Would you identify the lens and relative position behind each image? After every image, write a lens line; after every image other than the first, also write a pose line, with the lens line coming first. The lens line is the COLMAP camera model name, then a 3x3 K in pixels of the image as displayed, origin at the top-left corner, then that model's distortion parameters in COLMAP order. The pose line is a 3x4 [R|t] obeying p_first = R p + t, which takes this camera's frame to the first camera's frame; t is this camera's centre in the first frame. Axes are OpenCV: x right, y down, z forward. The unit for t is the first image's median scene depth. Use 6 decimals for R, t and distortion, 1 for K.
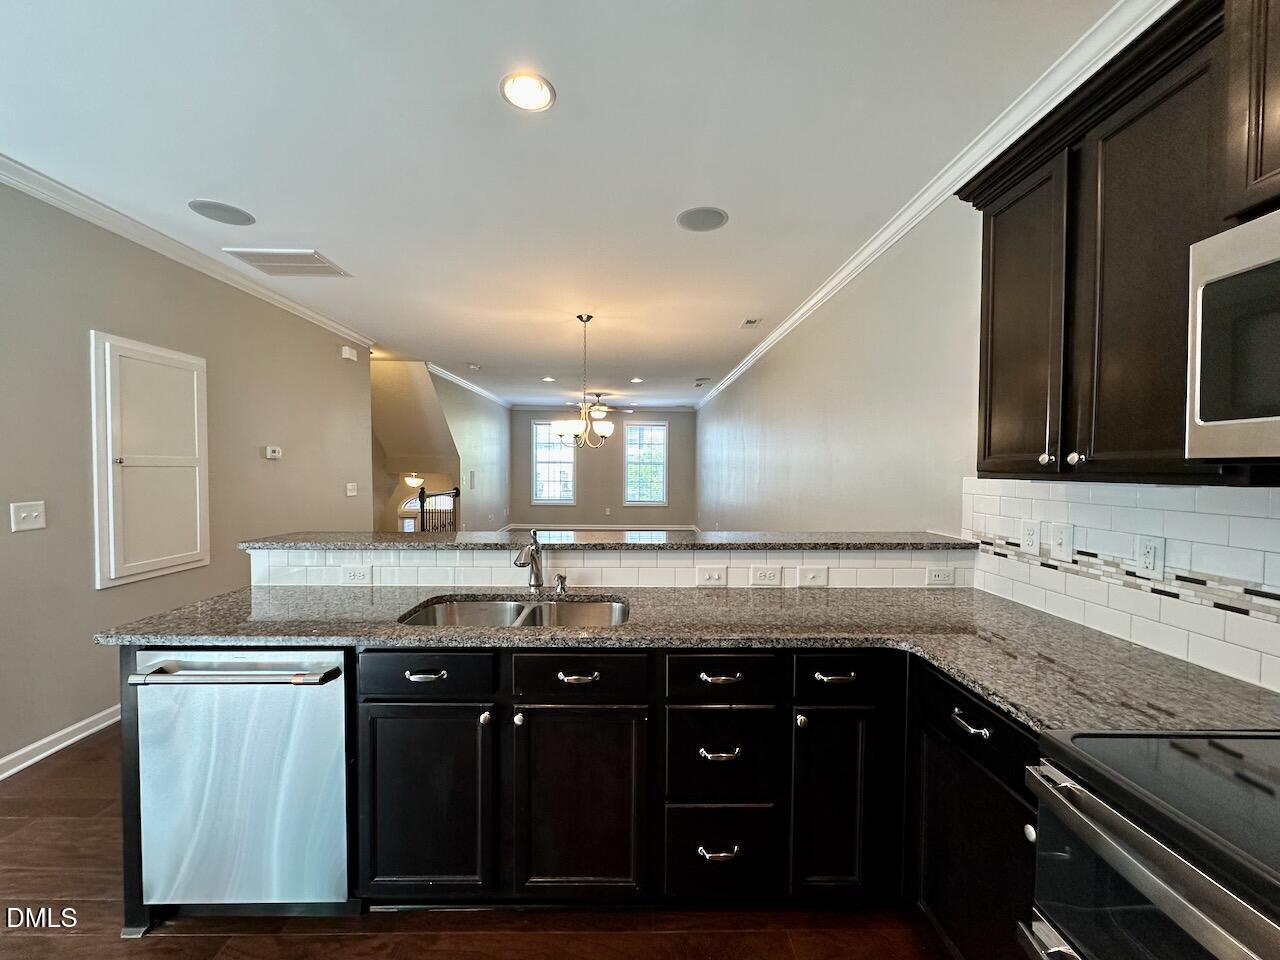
lens RADIAL K [[508.9, 0, 637.5], [0, 508.9, 484.7], [0, 0, 1]] dist [-0.003403, -0.000212]
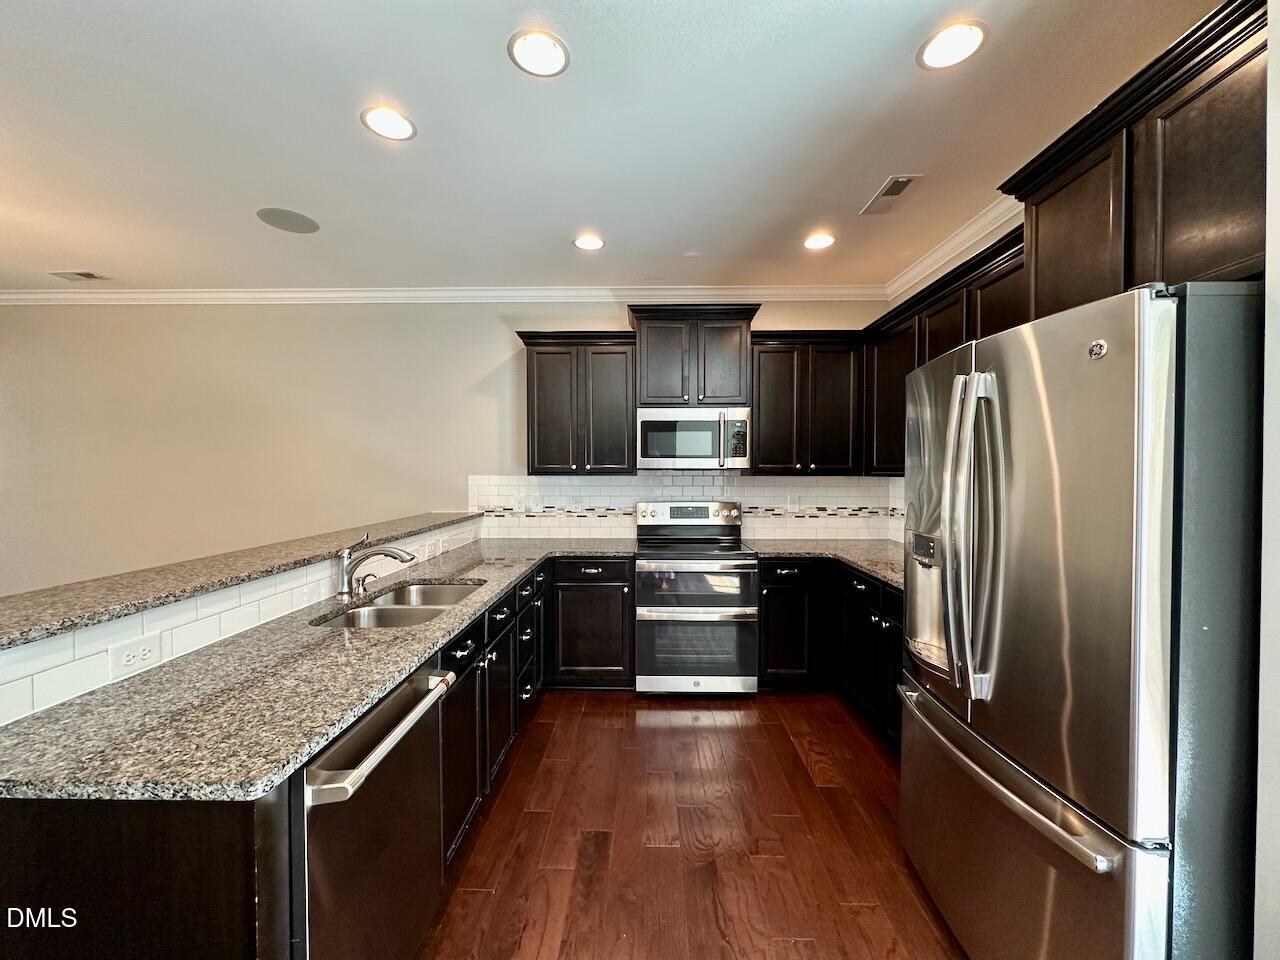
lens RADIAL K [[509.7, 0, 636.6], [0, 509.7, 481.5], [0, 0, 1]] dist [-0.001327, 0.000012]
pose [[0.035713, -0.023867, 0.999077, -1.126610], [0.032425, 0.999216, 0.022711, -0.017985], [-0.998836, 0.031584, 0.036459, 0.396529]]
